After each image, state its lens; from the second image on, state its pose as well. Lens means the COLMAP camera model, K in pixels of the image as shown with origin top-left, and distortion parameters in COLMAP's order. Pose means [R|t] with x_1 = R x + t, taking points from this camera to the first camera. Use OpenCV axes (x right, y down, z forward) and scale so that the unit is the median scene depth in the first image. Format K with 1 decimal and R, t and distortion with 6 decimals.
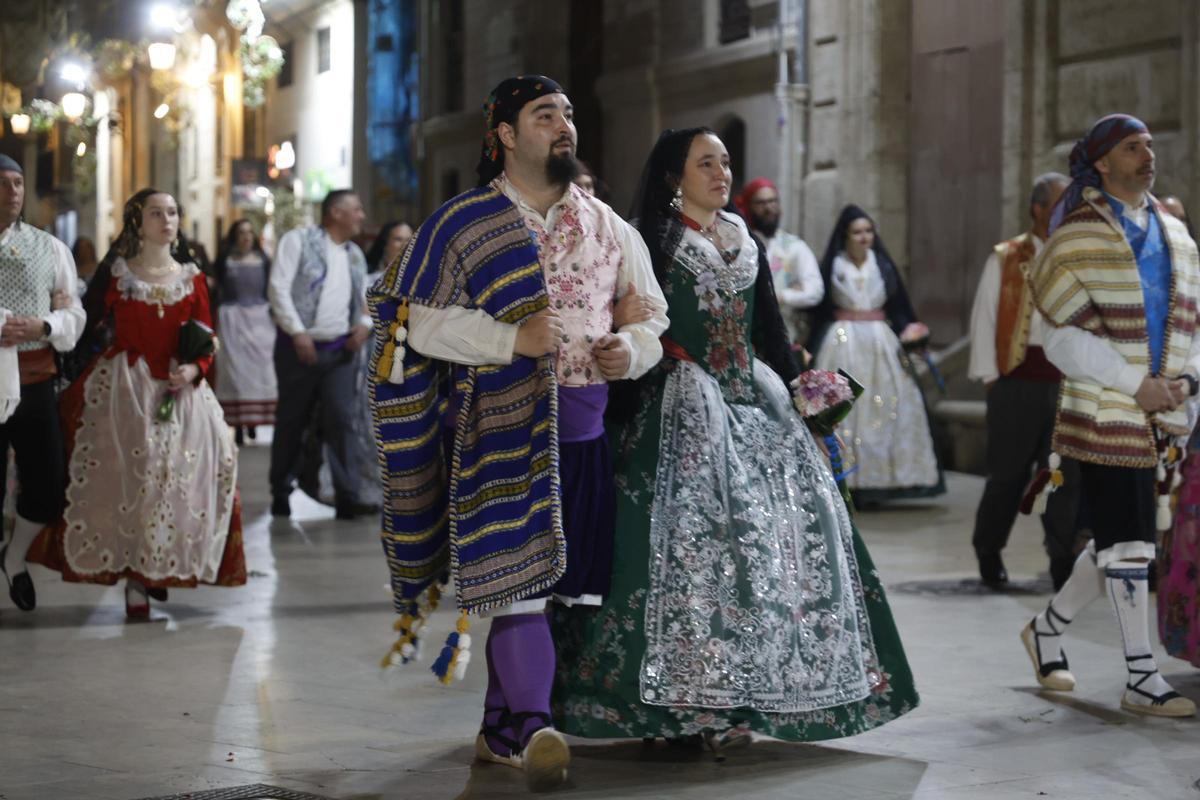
lens RADIAL K [[3599.9, 0, 615.5], [0, 3599.9, 402.6], [0, 0, 1]] dist [0.230104, -0.962129]
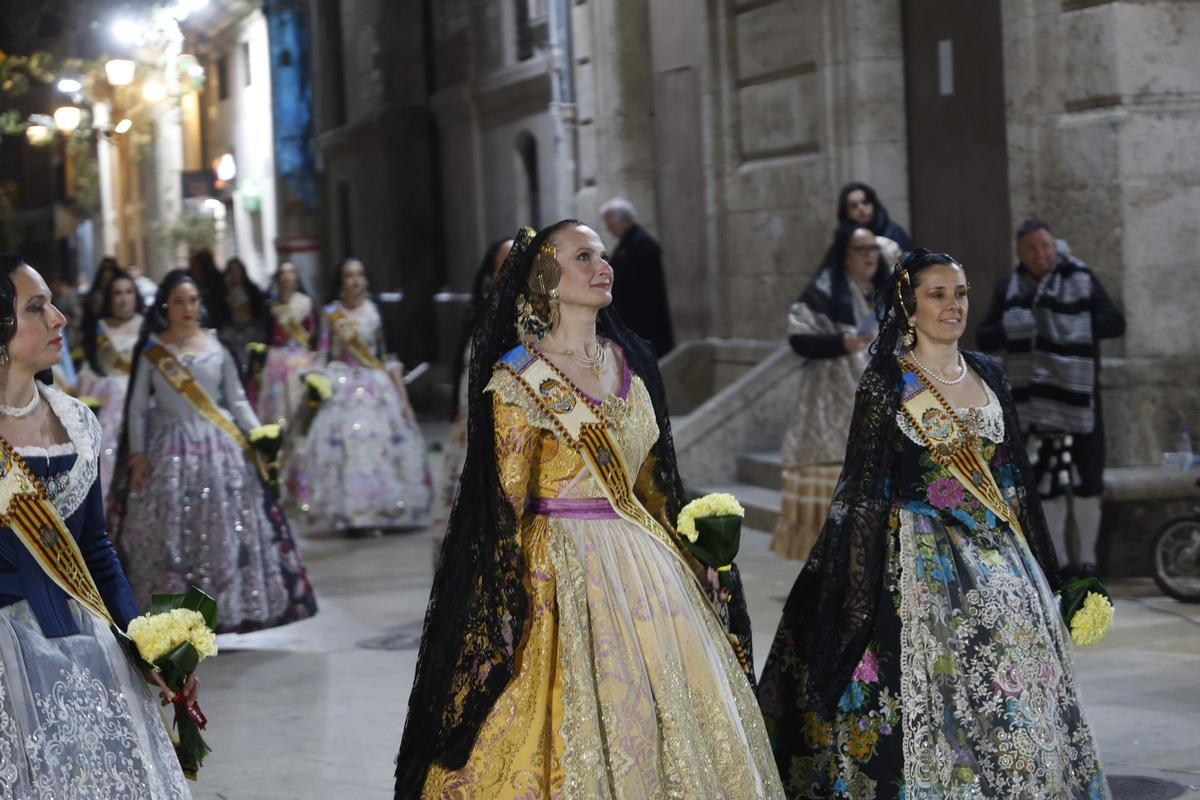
lens RADIAL K [[3599.9, 0, 615.5], [0, 3599.9, 402.6], [0, 0, 1]] dist [0.230104, -0.962129]
pose [[0.997608, -0.052907, -0.044479, 0.104700], [0.053484, 0.998498, 0.011895, -0.014310], [0.043783, -0.014245, 0.998940, -0.027216]]
